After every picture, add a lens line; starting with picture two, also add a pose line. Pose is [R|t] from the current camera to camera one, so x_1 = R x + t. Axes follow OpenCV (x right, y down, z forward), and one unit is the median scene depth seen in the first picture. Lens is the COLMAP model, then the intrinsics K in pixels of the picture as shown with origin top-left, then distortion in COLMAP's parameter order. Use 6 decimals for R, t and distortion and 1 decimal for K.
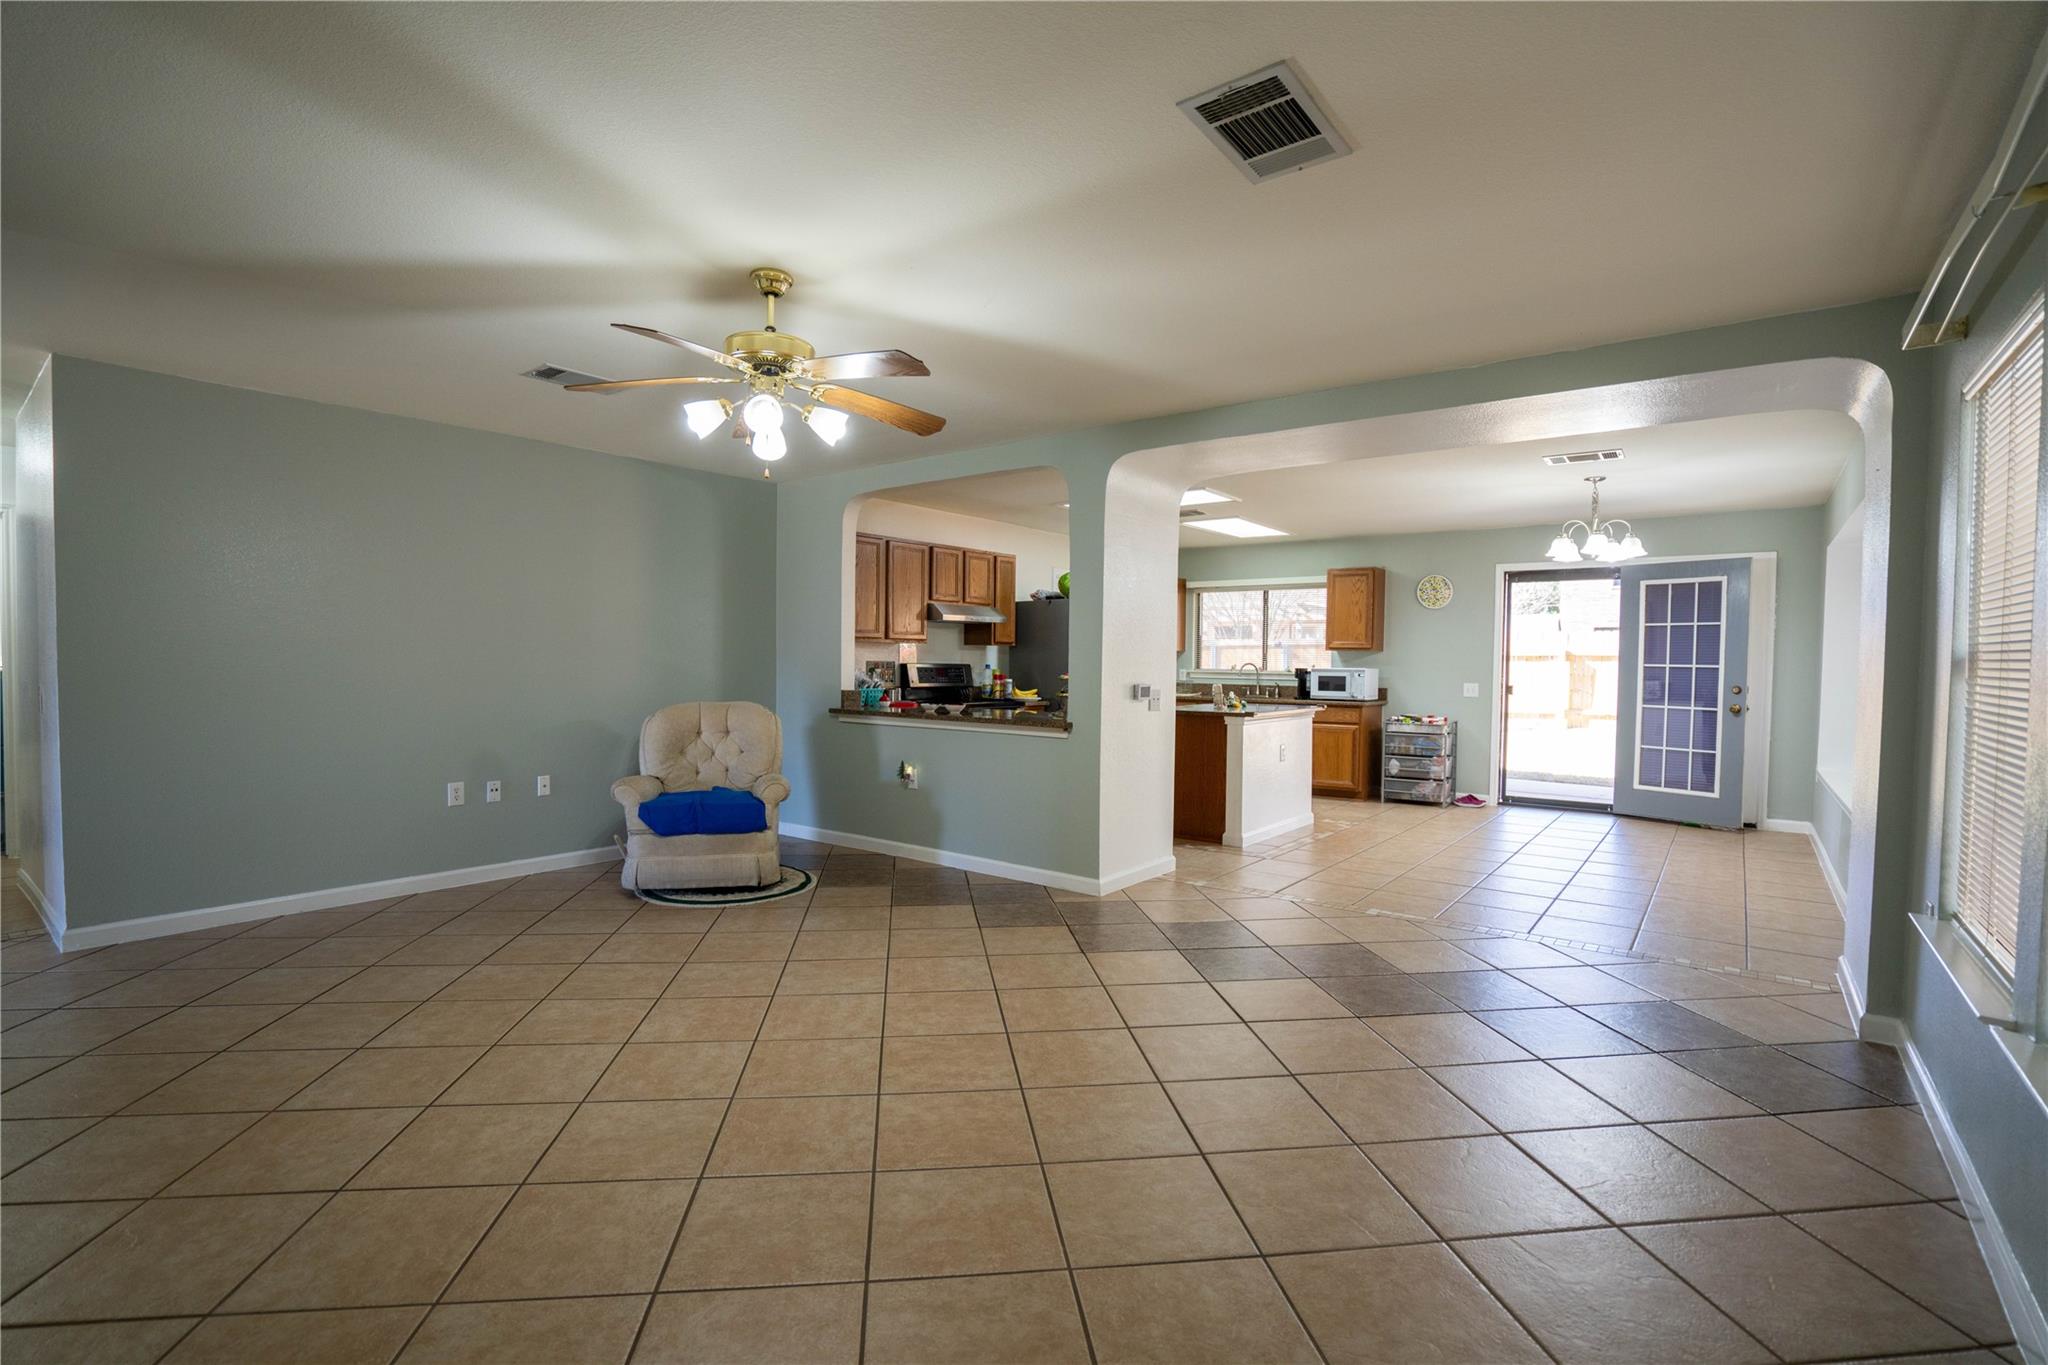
lens RADIAL K [[955.6, 0, 1013.4], [0, 955.6, 688.3], [0, 0, 1]] dist [-0.035037, 0.012027]
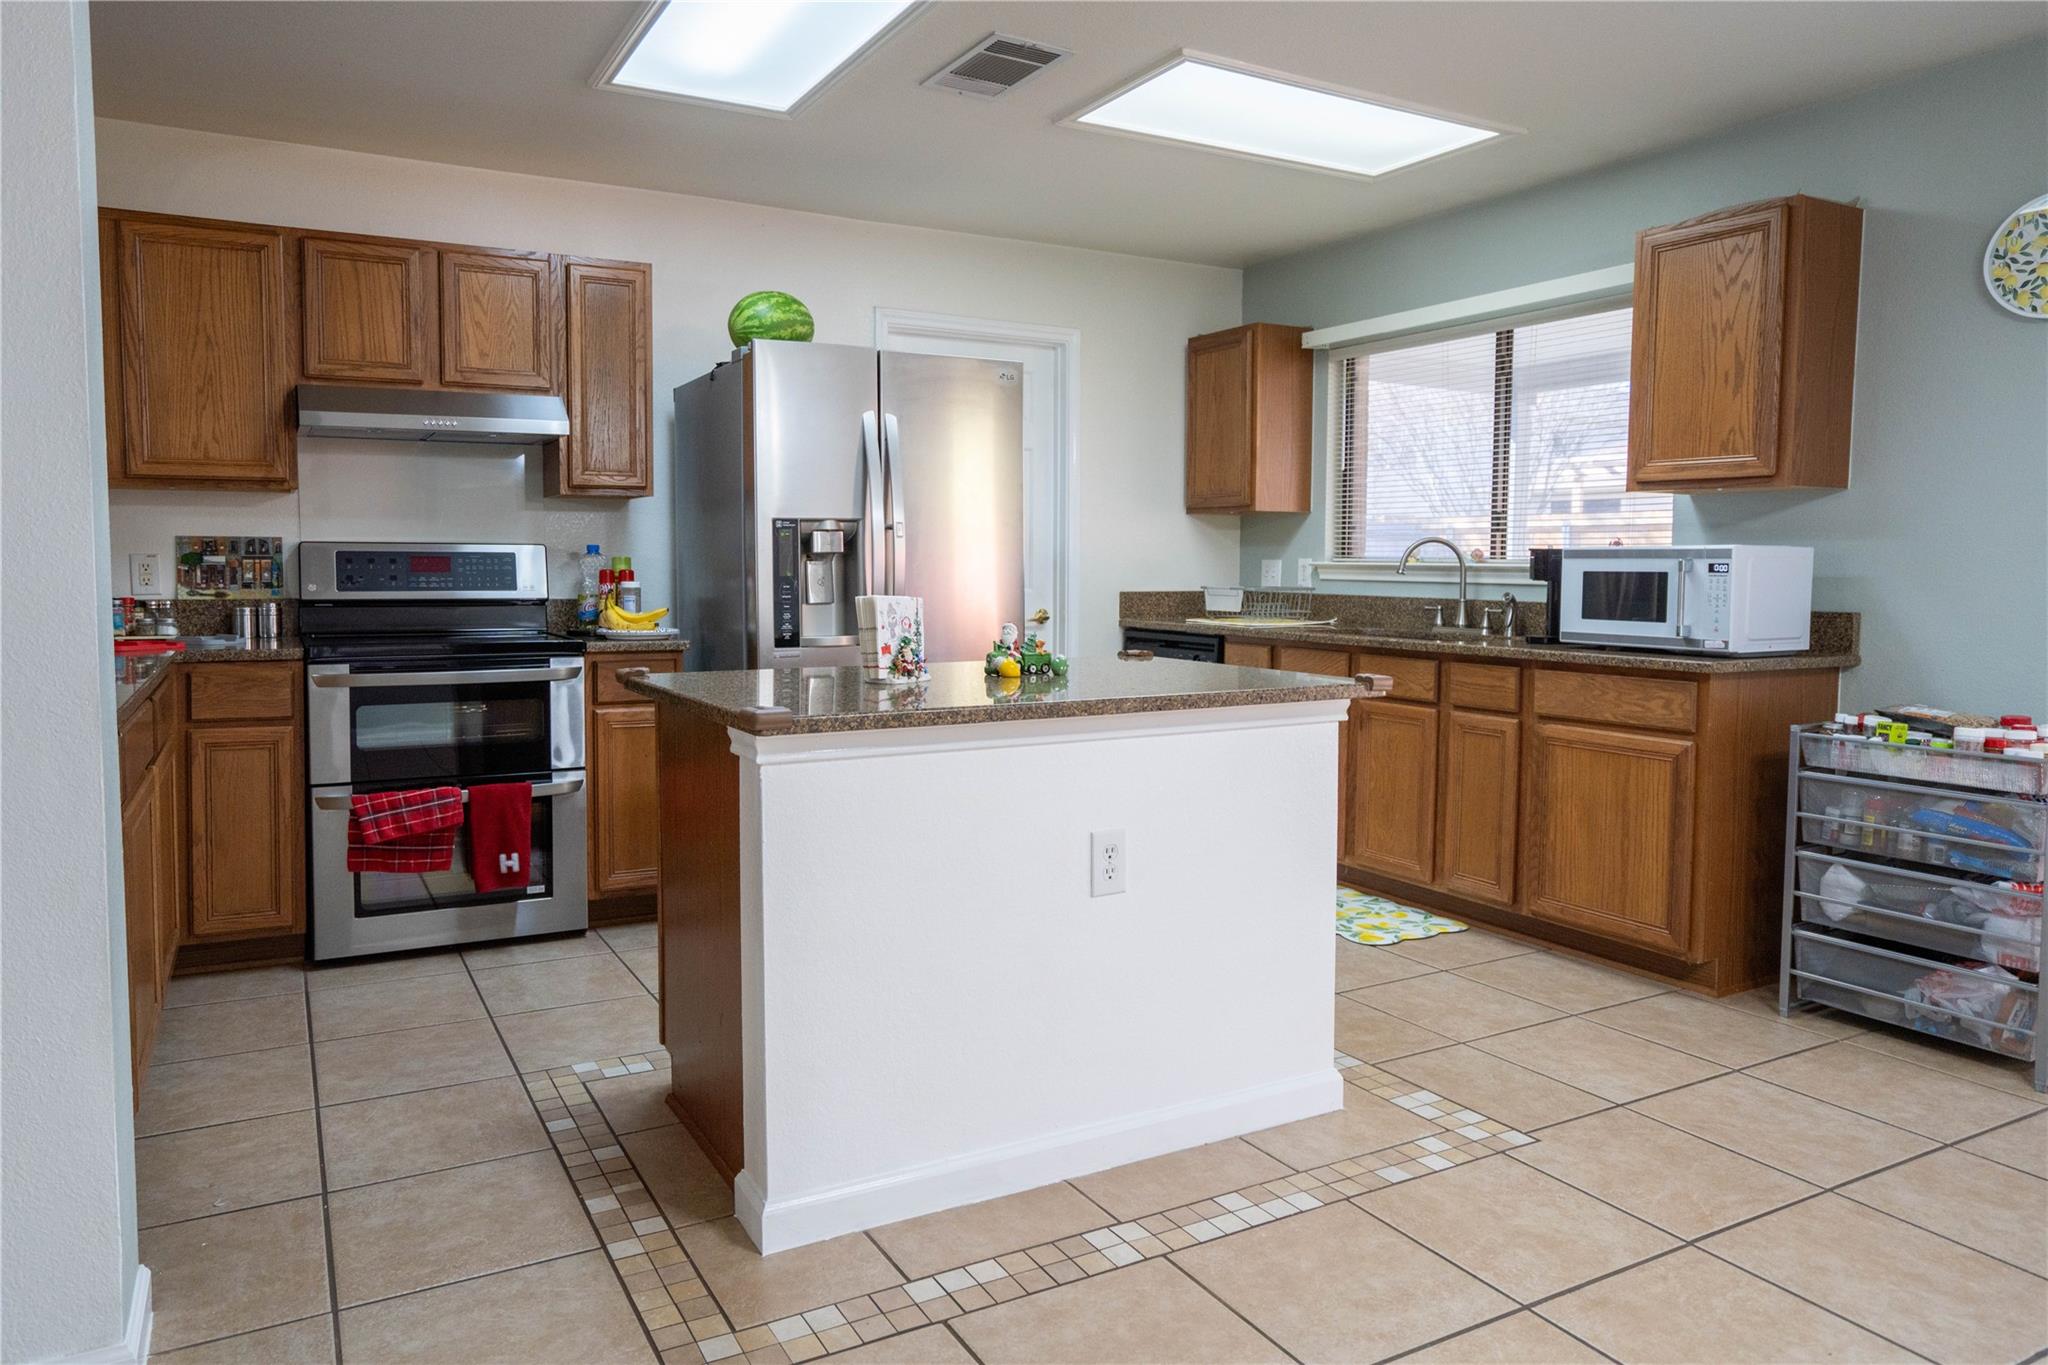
lens RADIAL K [[1275.9, 0, 946.5], [0, 1275.9, 626.8], [0, 0, 1]] dist [-0.014885, 0.001293]
pose [[0.894741, 0.015458, -0.446317, 0.331543], [-0.006439, 0.999743, 0.021716, -0.002579], [0.446538, -0.016557, 0.894611, 0.551652]]
